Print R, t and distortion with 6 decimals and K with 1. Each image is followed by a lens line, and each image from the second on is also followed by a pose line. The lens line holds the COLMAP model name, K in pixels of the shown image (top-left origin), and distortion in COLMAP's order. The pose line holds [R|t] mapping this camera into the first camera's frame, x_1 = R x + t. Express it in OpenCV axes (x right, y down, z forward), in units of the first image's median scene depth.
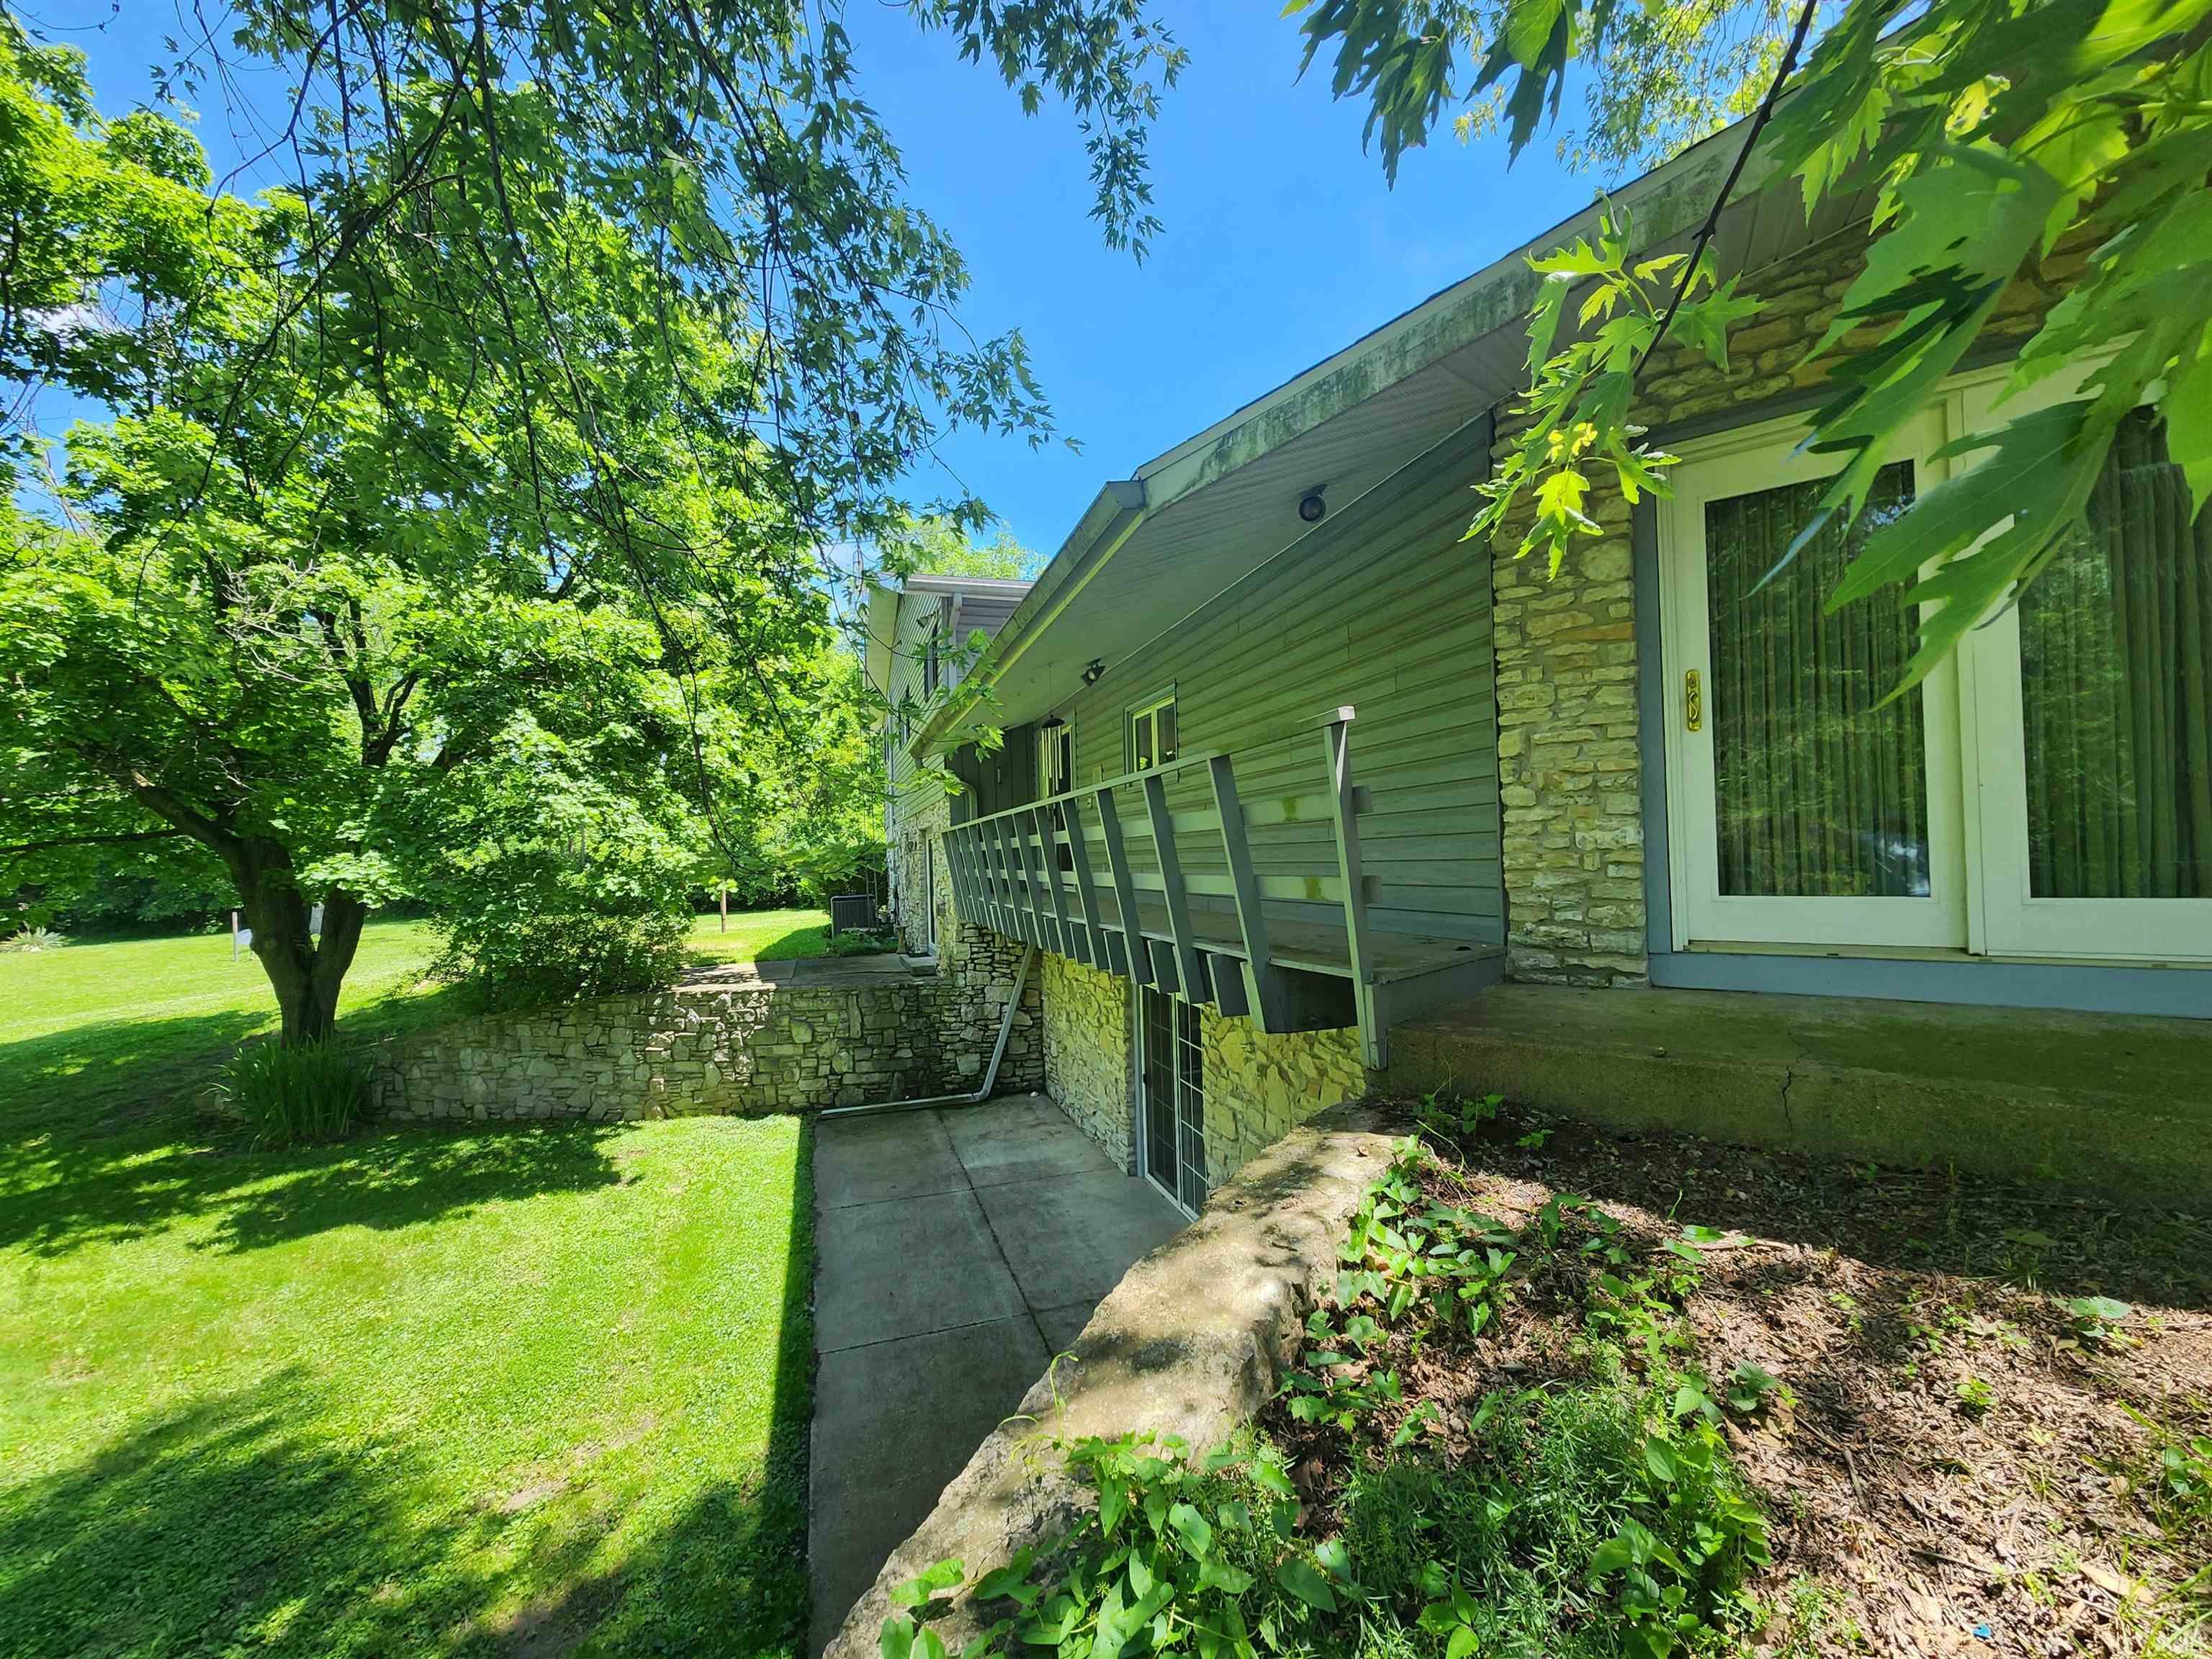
lens RADIAL K [[914.1, 0, 1093.2], [0, 914.1, 843.2], [0, 0, 1]] dist [0.007614, -0.004756]
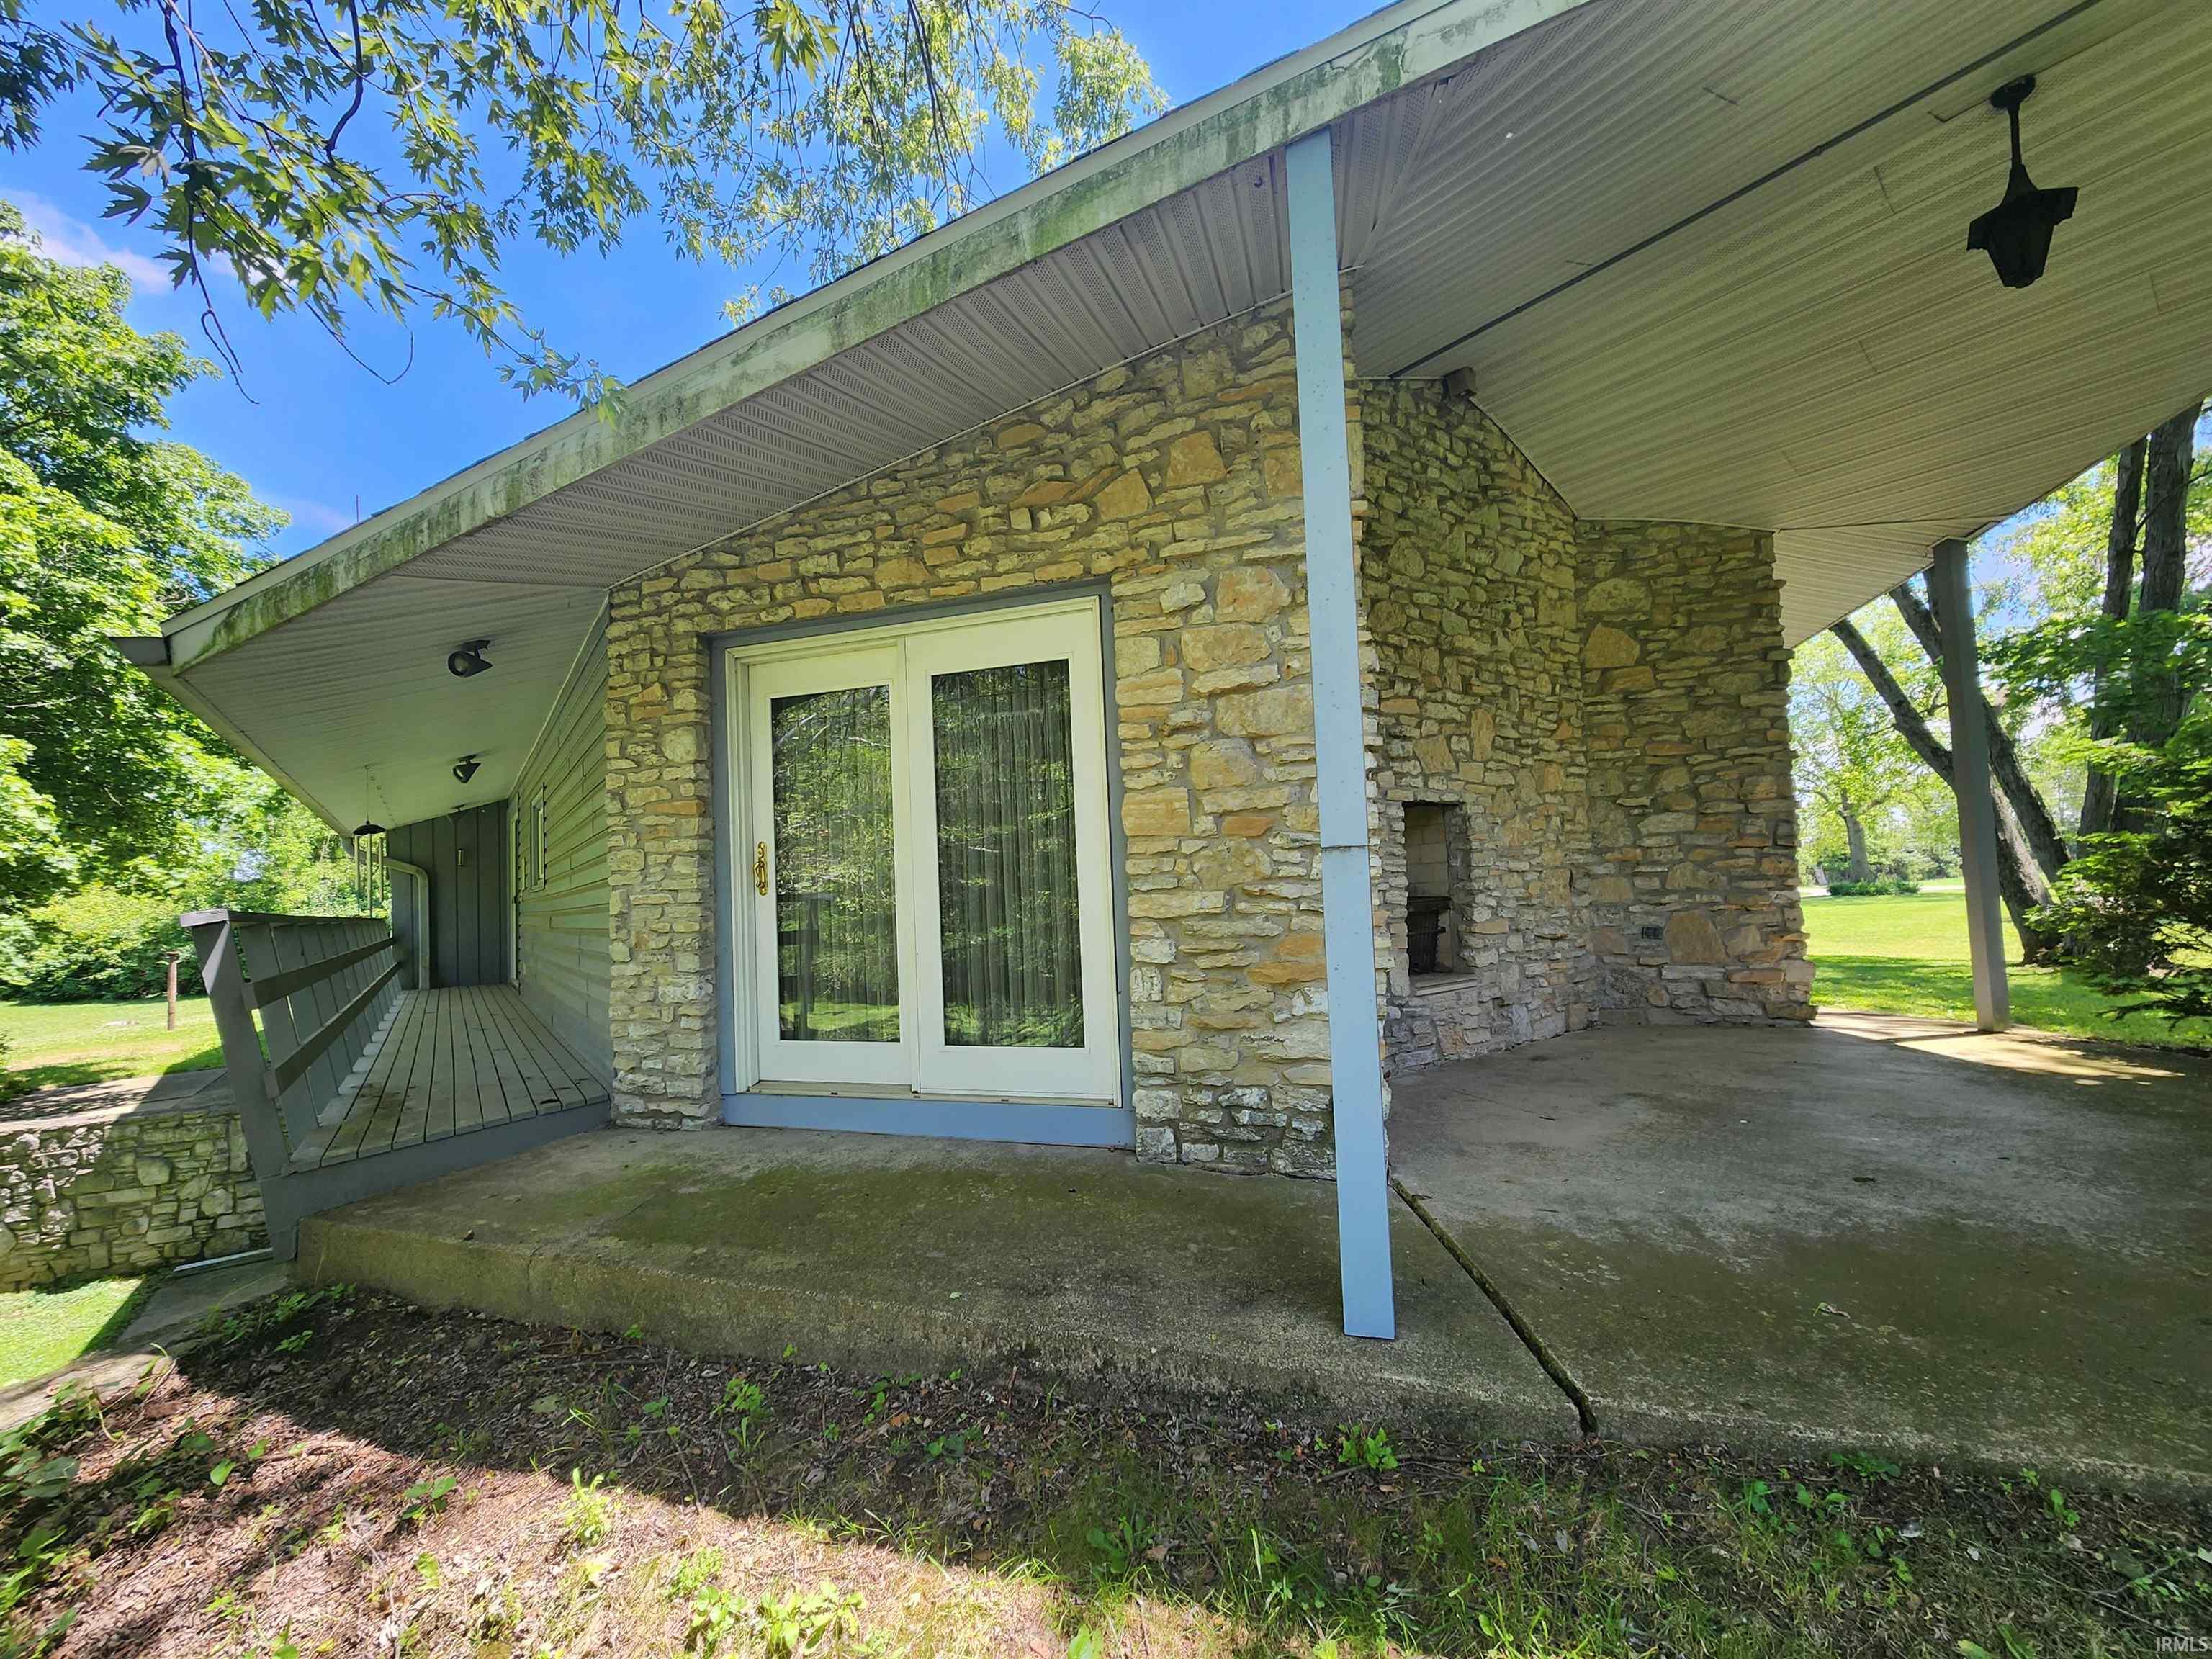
lens RADIAL K [[914.1, 0, 1100.1], [0, 914.1, 840.6], [0, 0, 1]] dist [0.007614, -0.004756]
pose [[0.943527, 0.006292, 0.331236, 0.640662], [0.010670, 0.998724, -0.049363, -0.123039], [-0.331124, 0.050110, 0.942256, -0.208503]]
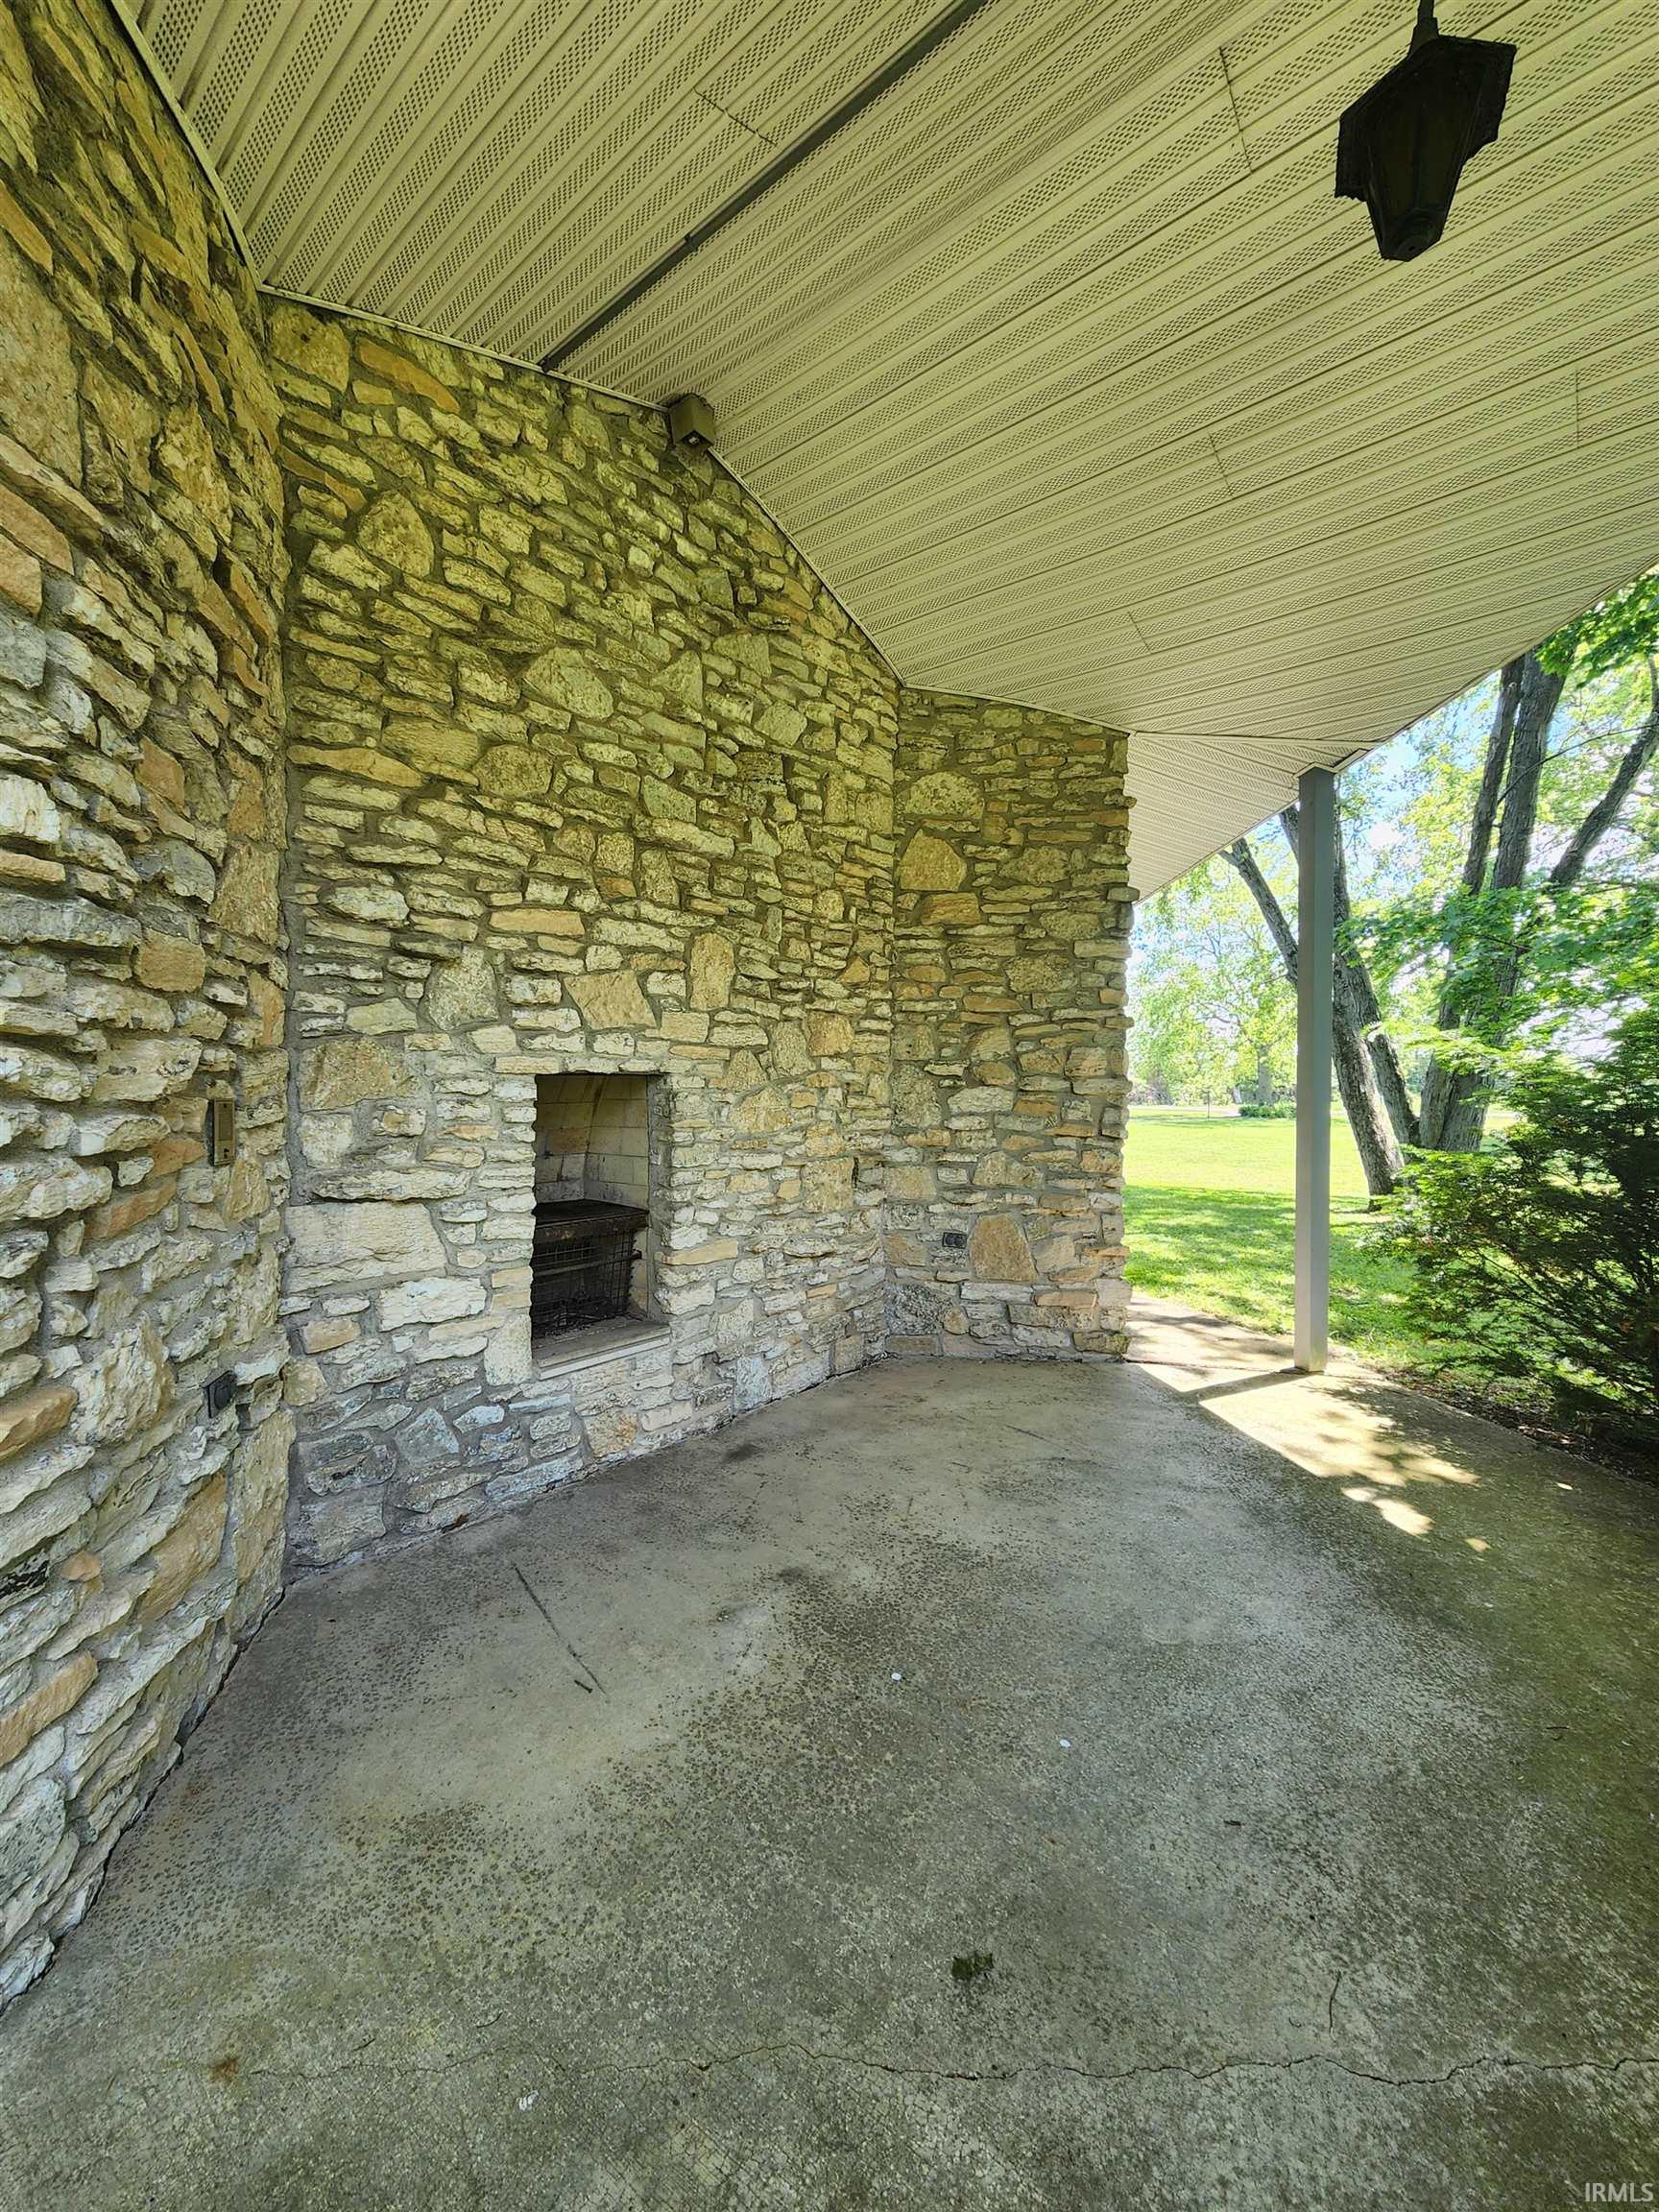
lens RADIAL K [[914.1, 0, 819.7], [0, 914.1, 1091.1], [0, 0, 1]] dist [0.007614, -0.004756]
pose [[0.840798, 0.021226, 0.540932, 1.463604], [-0.032531, 0.999406, 0.011349, -0.282555], [-0.540370, -0.027139, 0.840990, 0.136868]]
